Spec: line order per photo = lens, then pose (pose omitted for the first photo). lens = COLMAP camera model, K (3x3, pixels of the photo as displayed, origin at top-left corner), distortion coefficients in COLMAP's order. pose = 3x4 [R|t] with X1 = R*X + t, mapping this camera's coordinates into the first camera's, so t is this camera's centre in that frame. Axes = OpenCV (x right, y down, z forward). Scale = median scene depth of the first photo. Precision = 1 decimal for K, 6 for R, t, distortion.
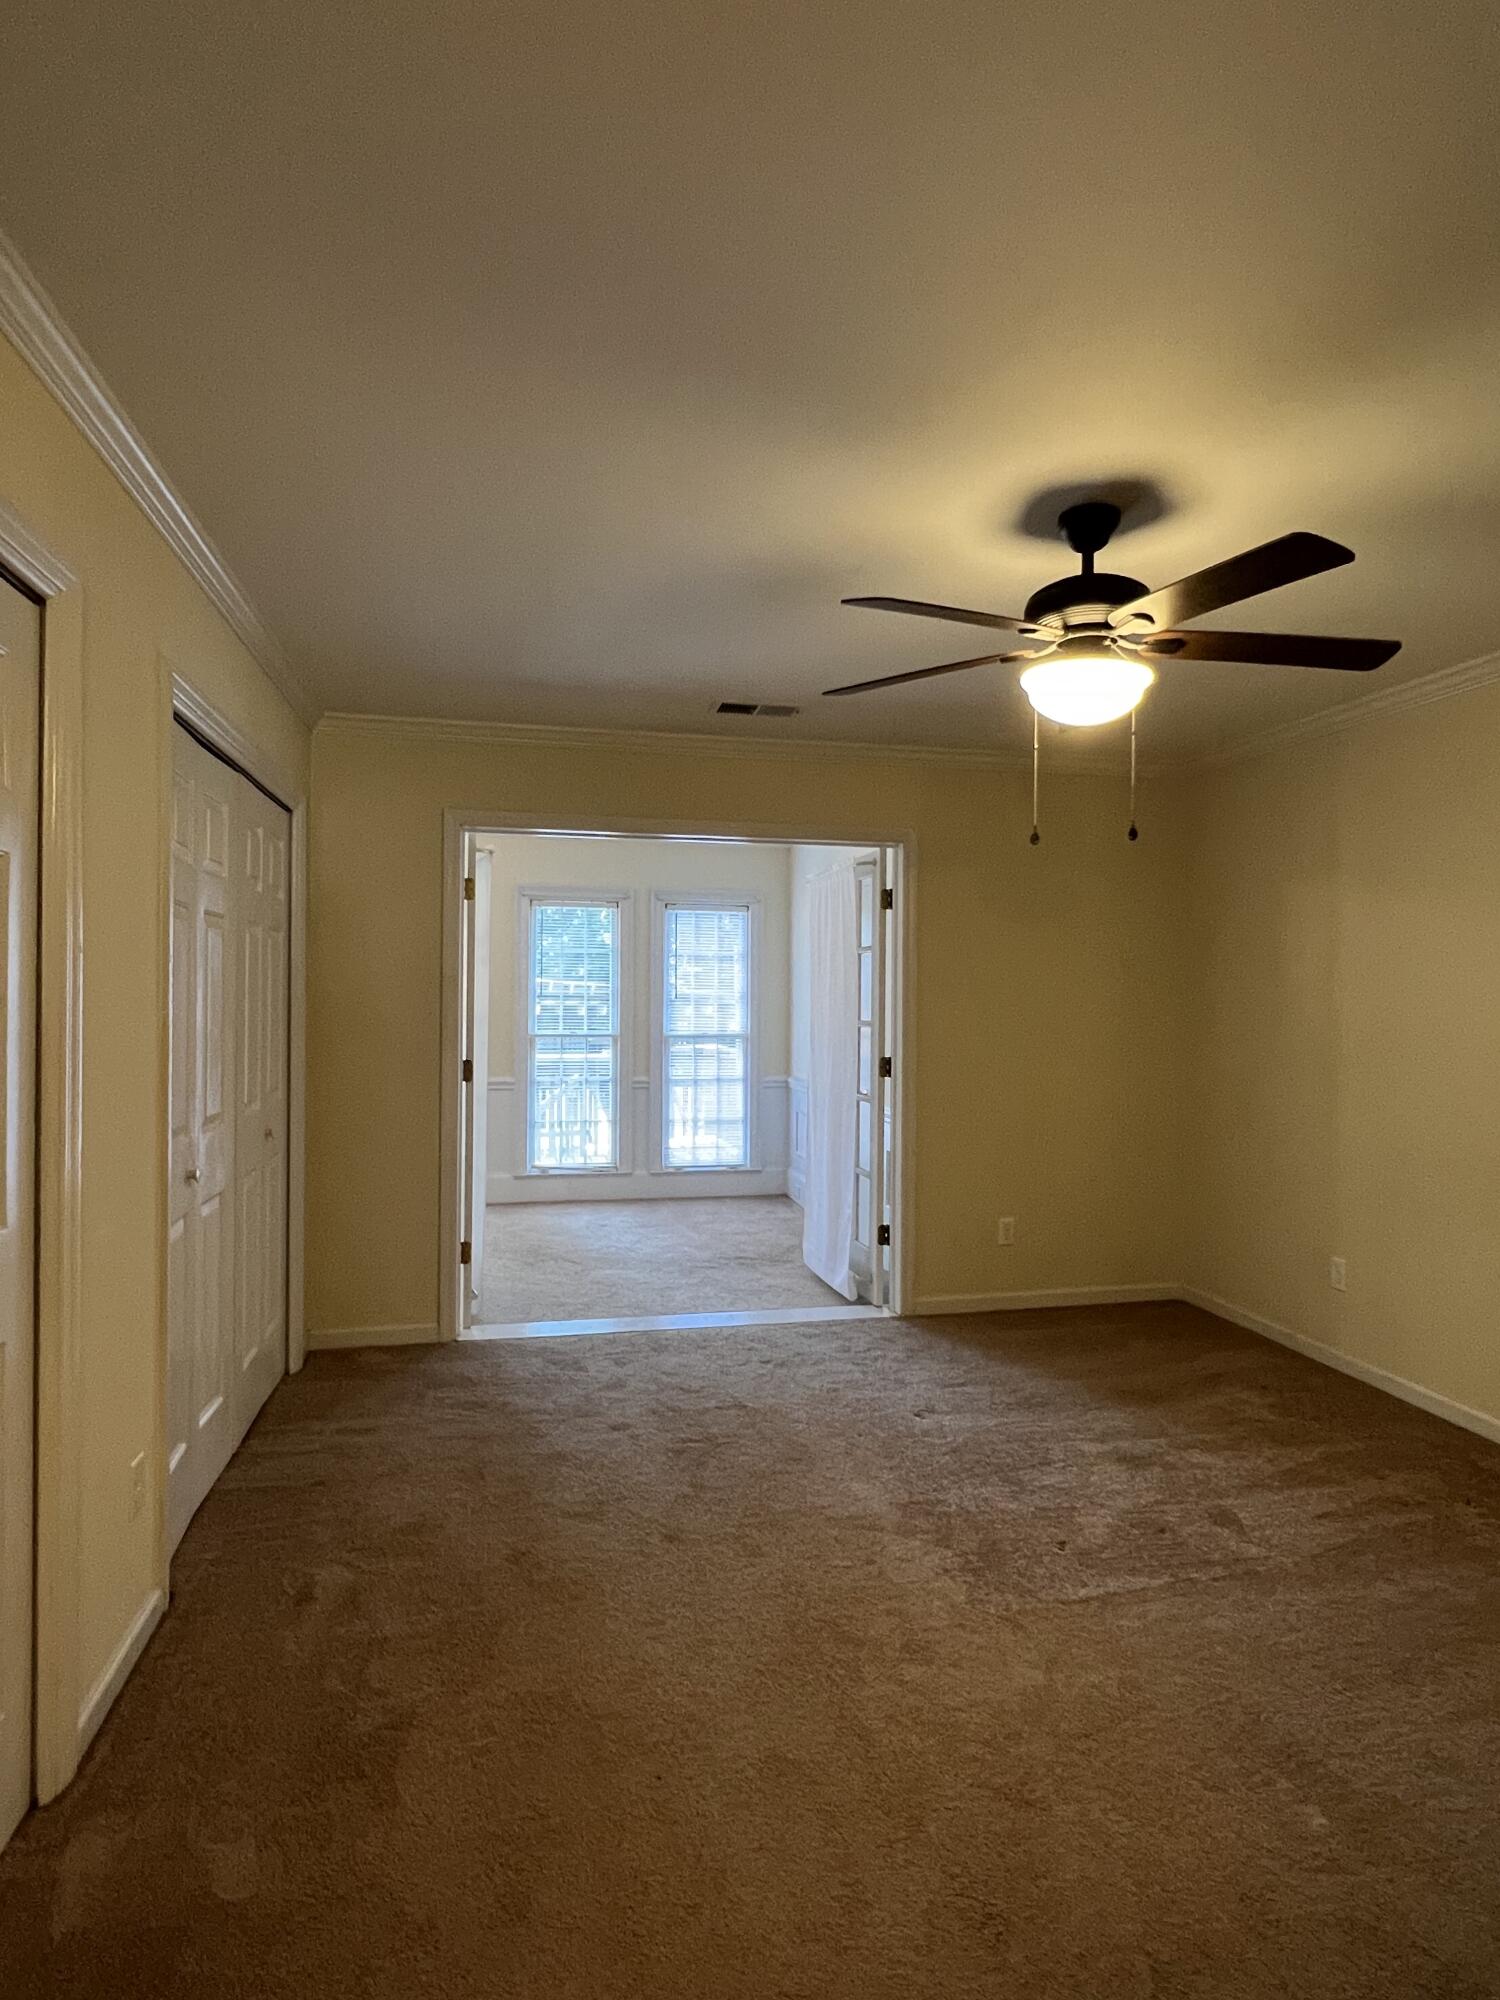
lens RADIAL K [[1103.0, 0, 752.6], [0, 1103.0, 999.4], [0, 0, 1]] dist [0.004560, 0.000345]
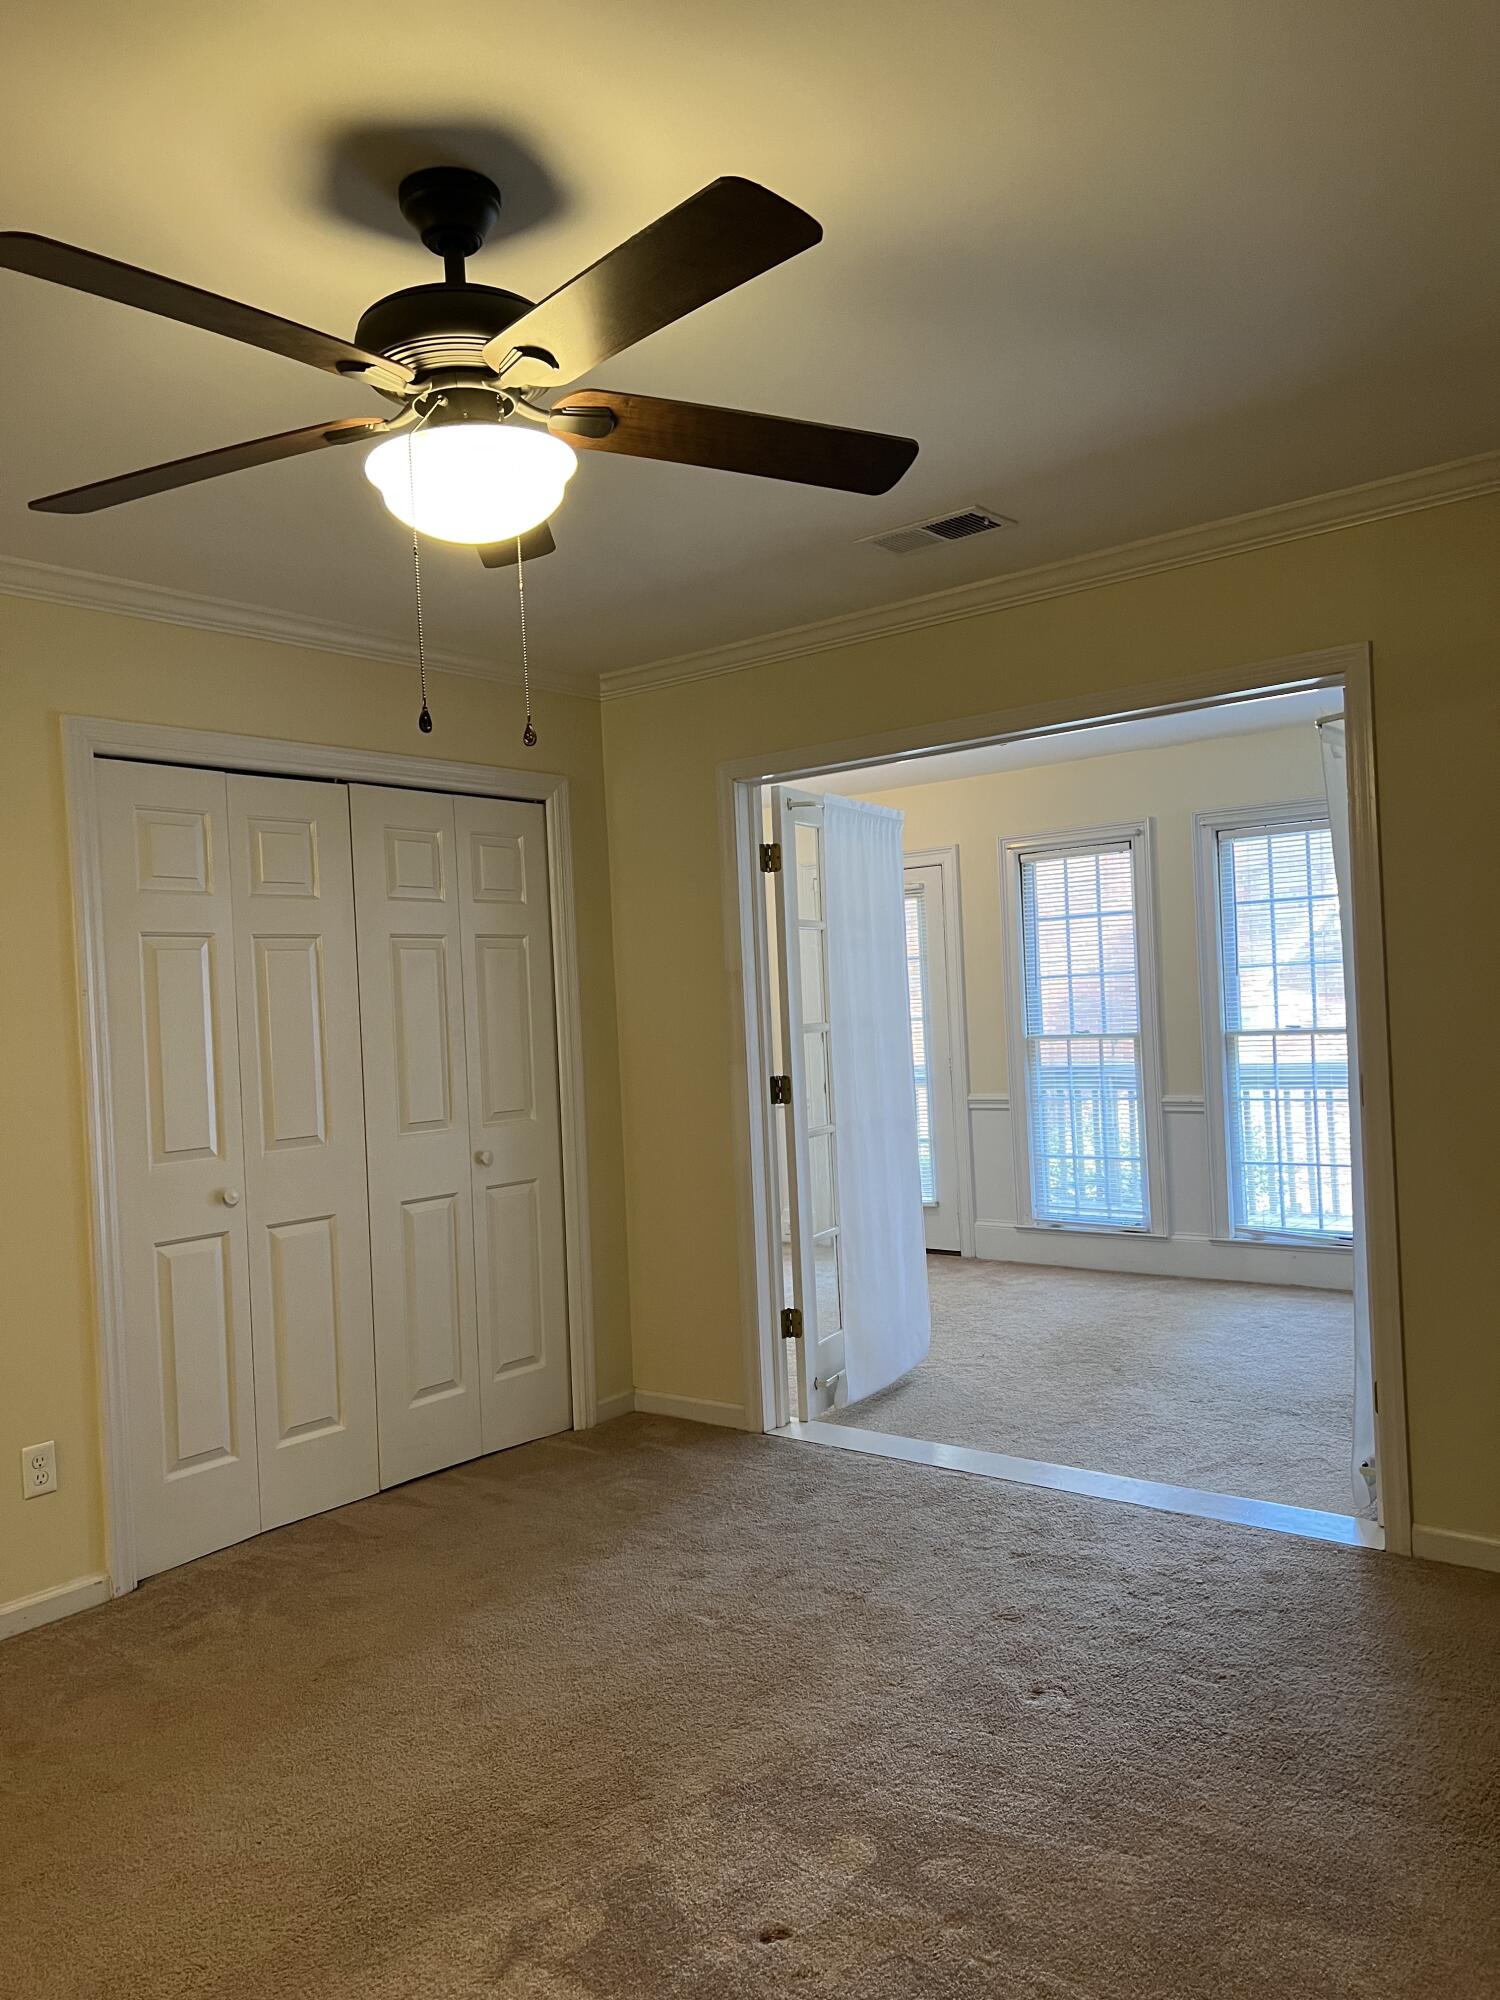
lens RADIAL K [[1524.8, 0, 750.0], [0, 1524.8, 1005.1], [0, 0, 1]] dist [0.070537, -0.047882]
pose [[0.610698, -0.038320, -0.790936, 0.595906], [0.053748, 0.998531, -0.006877, 0.011146], [0.790037, -0.038311, 0.611861, 0.331041]]
